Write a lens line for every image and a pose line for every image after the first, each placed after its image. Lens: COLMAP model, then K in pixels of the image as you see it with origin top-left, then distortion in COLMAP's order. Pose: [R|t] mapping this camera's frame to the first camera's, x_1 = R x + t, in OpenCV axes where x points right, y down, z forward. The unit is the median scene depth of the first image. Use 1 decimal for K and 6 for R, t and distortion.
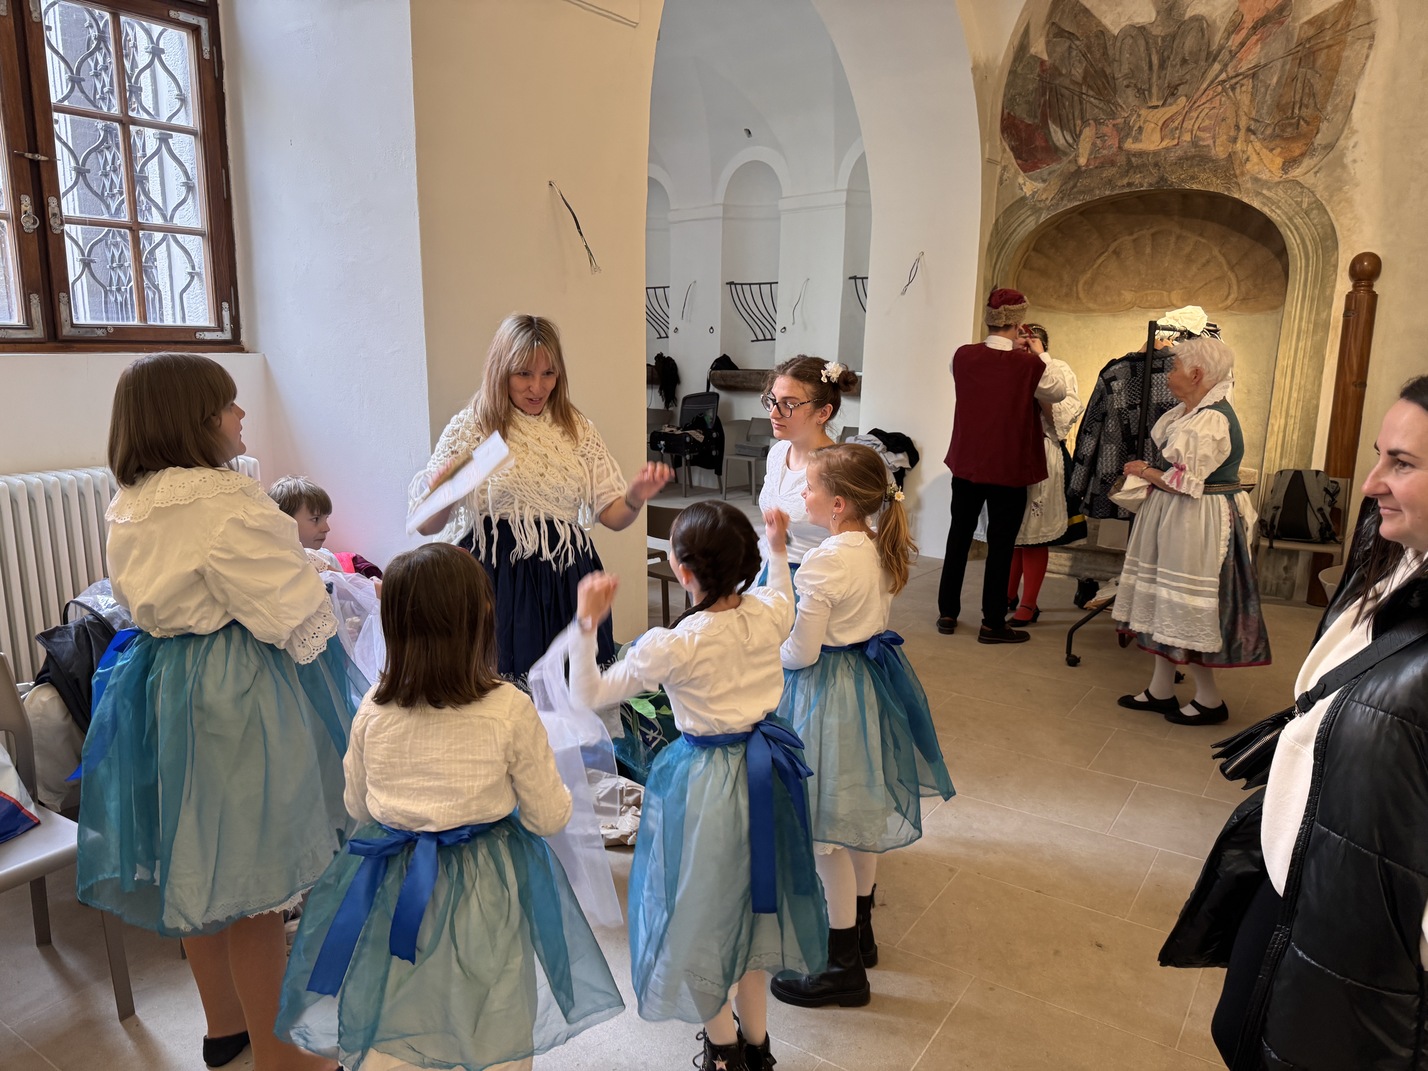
lens RADIAL K [[1010.7, 0, 713.2], [0, 1010.7, 536.6], [0, 0, 1]] dist [0.004353, -0.002942]
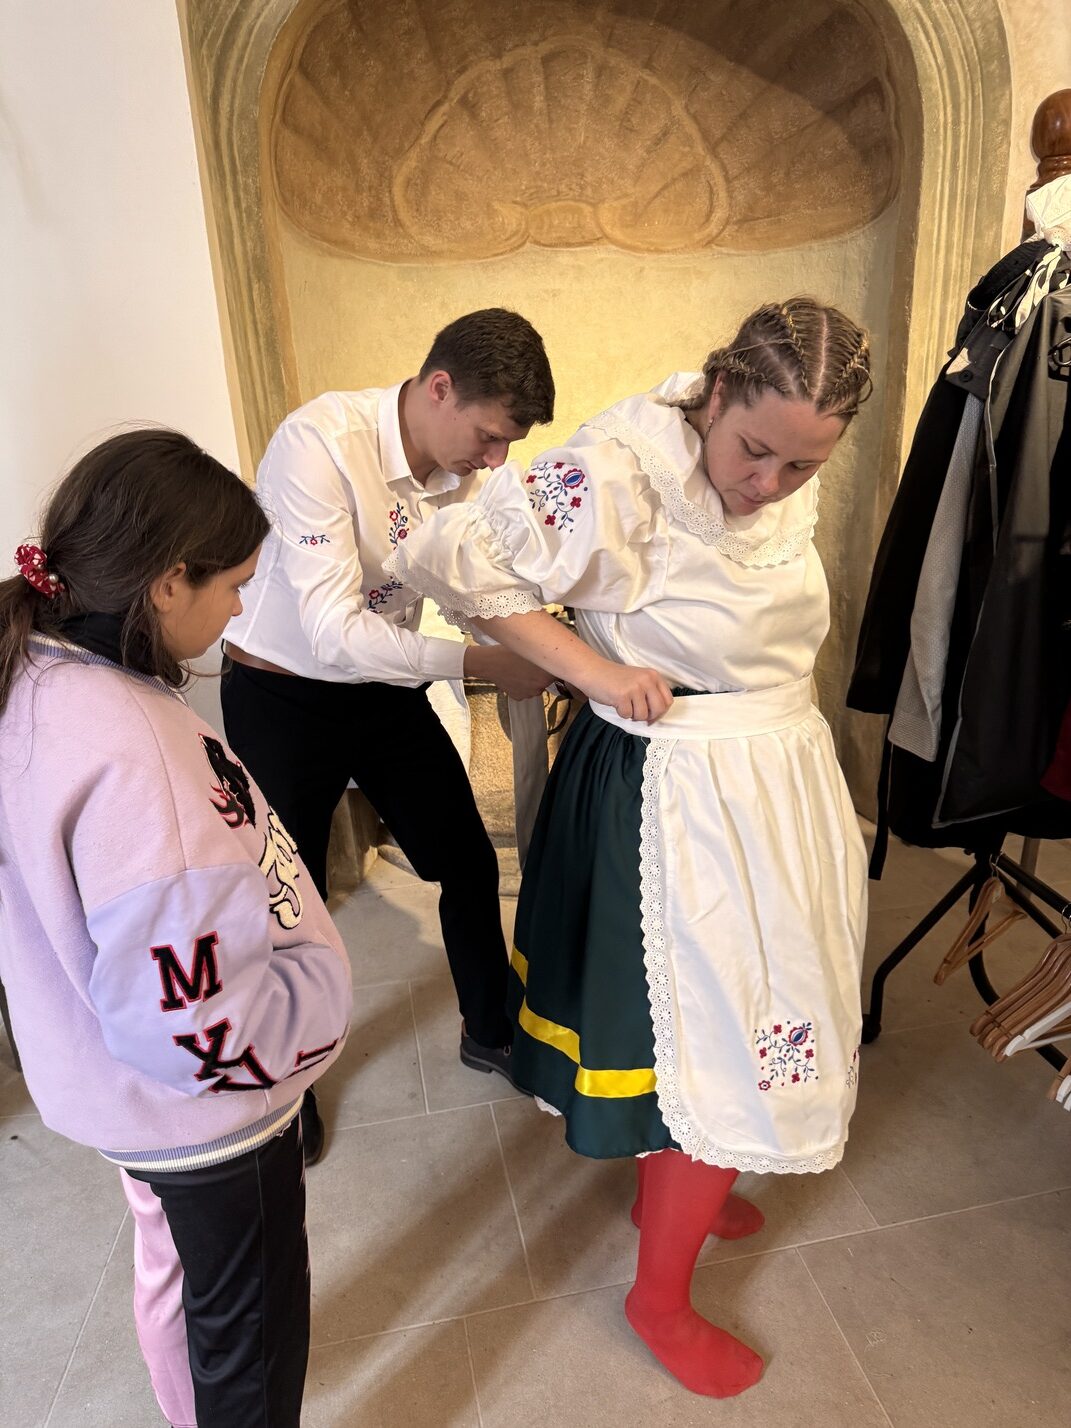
lens RADIAL K [[1010.7, 0, 535.0], [0, 1010.7, 714.9], [0, 0, 1]] dist [0.004353, -0.002942]
pose [[0.687671, -0.286529, 0.667091, 0.069898], [0.192768, 0.957908, 0.212725, -0.126649], [-0.699964, -0.017691, 0.713959, 0.696617]]
